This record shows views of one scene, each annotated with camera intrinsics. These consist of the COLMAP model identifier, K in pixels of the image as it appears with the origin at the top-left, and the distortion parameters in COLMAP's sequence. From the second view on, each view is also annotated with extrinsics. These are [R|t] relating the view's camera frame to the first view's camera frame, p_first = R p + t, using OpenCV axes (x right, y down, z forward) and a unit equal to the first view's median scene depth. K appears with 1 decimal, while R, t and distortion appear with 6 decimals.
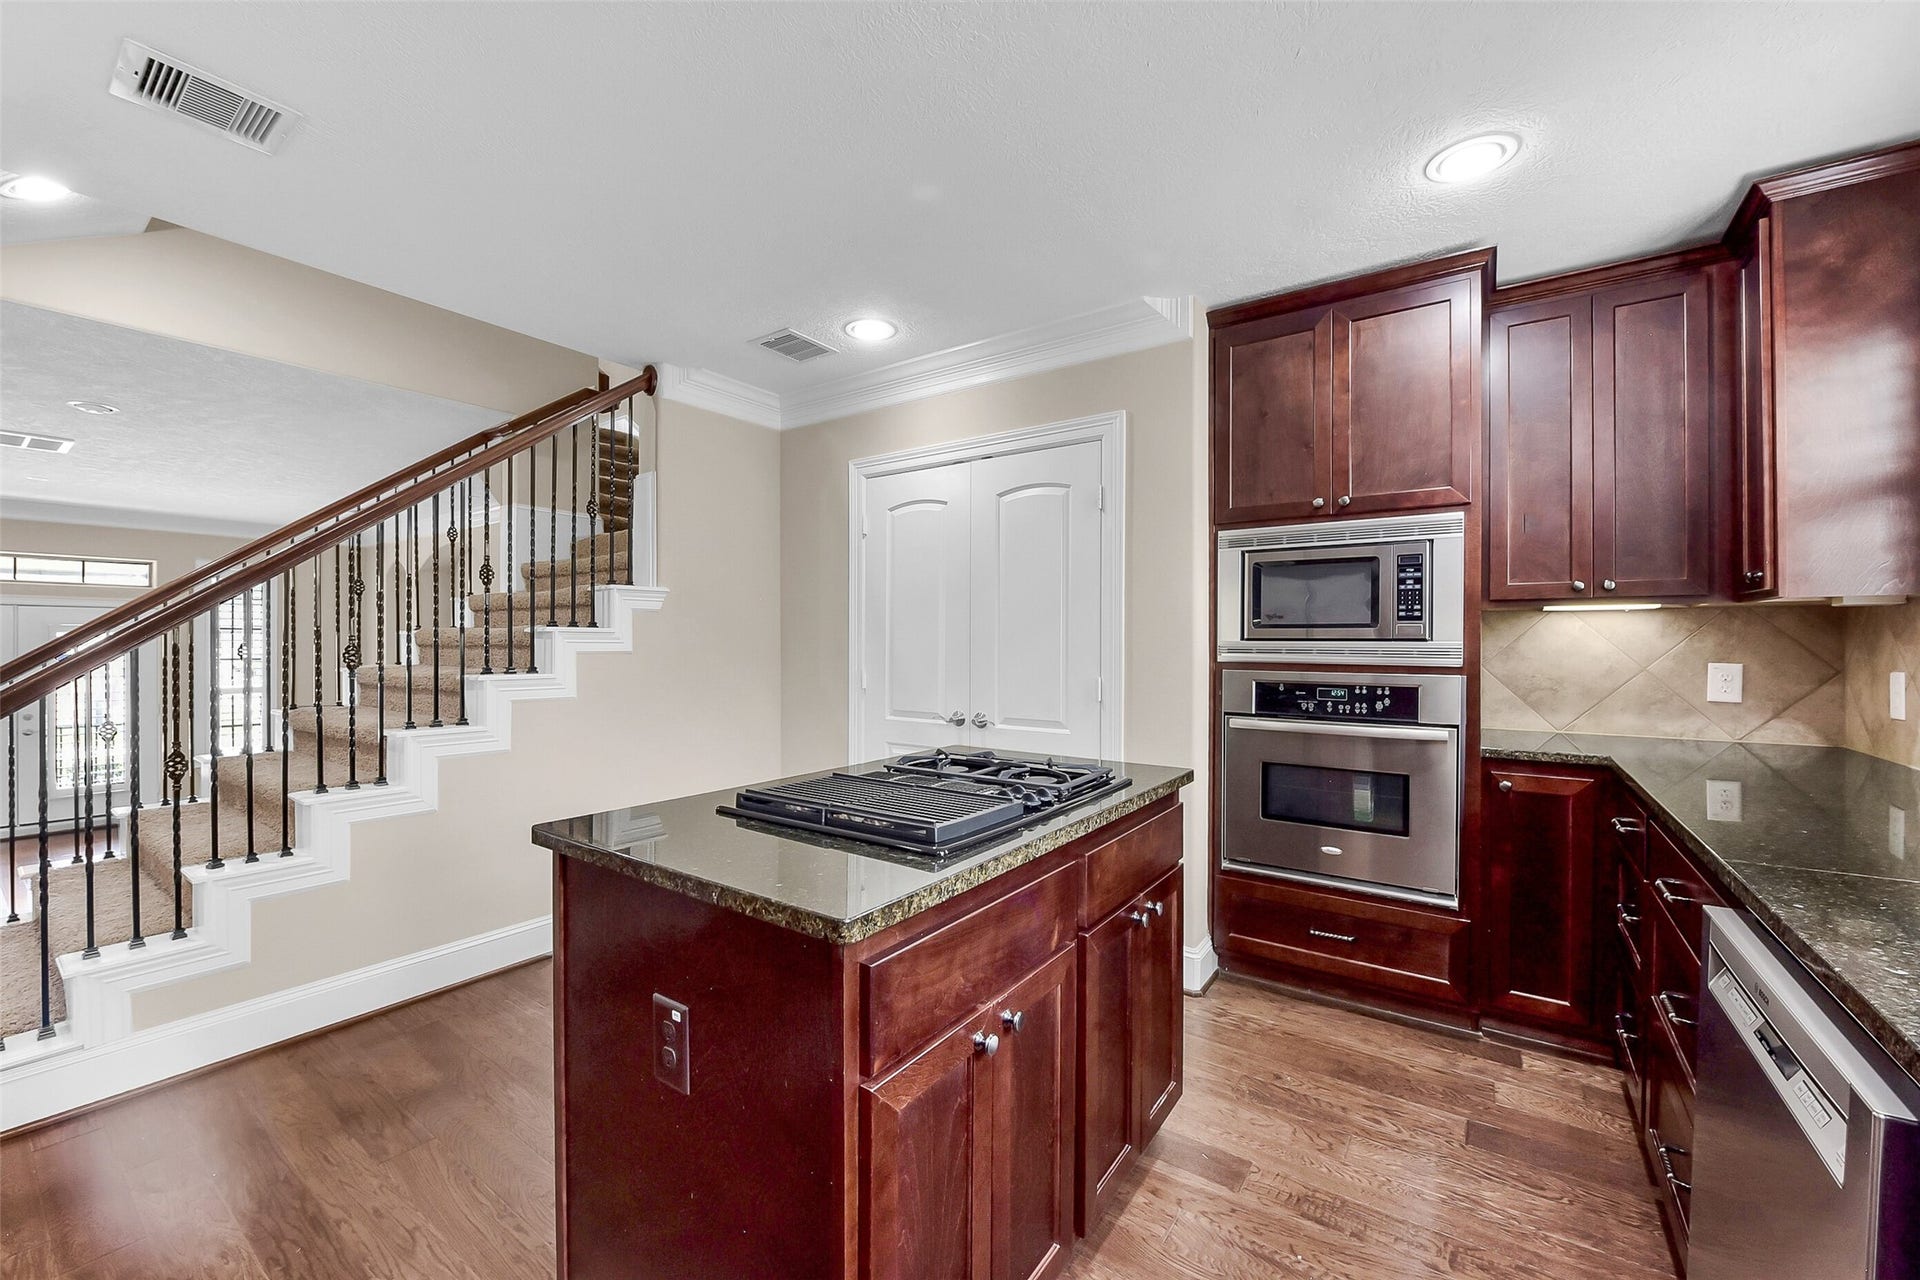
lens RADIAL K [[749.7, 0, 955.8], [0, 749.7, 643.2], [0, 0, 1]] dist [-0.011227, -0.003502]
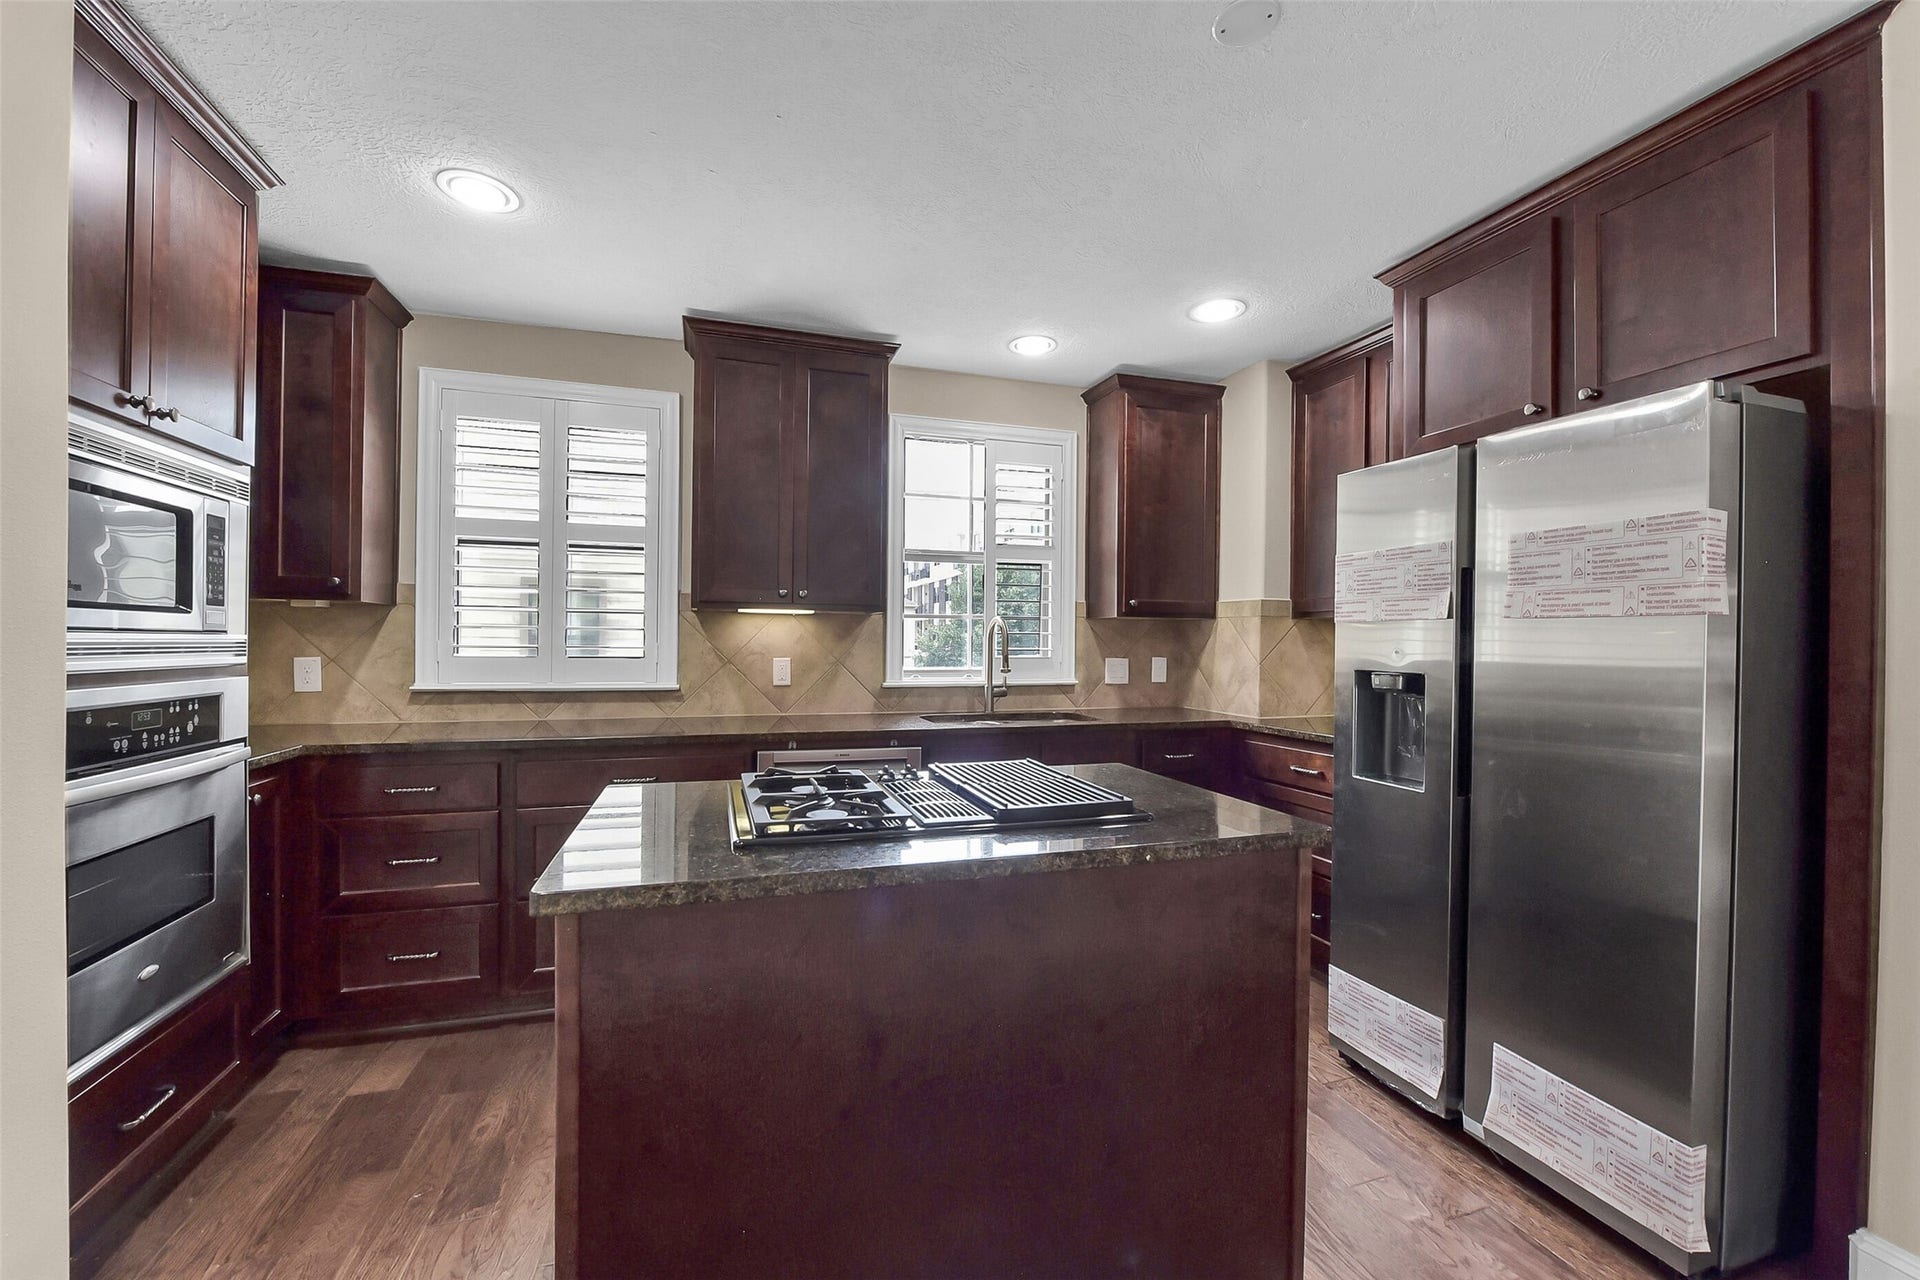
lens RADIAL K [[762.0, 0, 949.6], [0, 762.0, 642.7], [0, 0, 1]] dist [-0.012604, -0.001014]
pose [[-0.803566, -0.010412, 0.595124, -0.436914], [-0.009485, 0.999944, 0.004688, -0.003915], [-0.595140, -0.001878, -0.803620, 1.235289]]
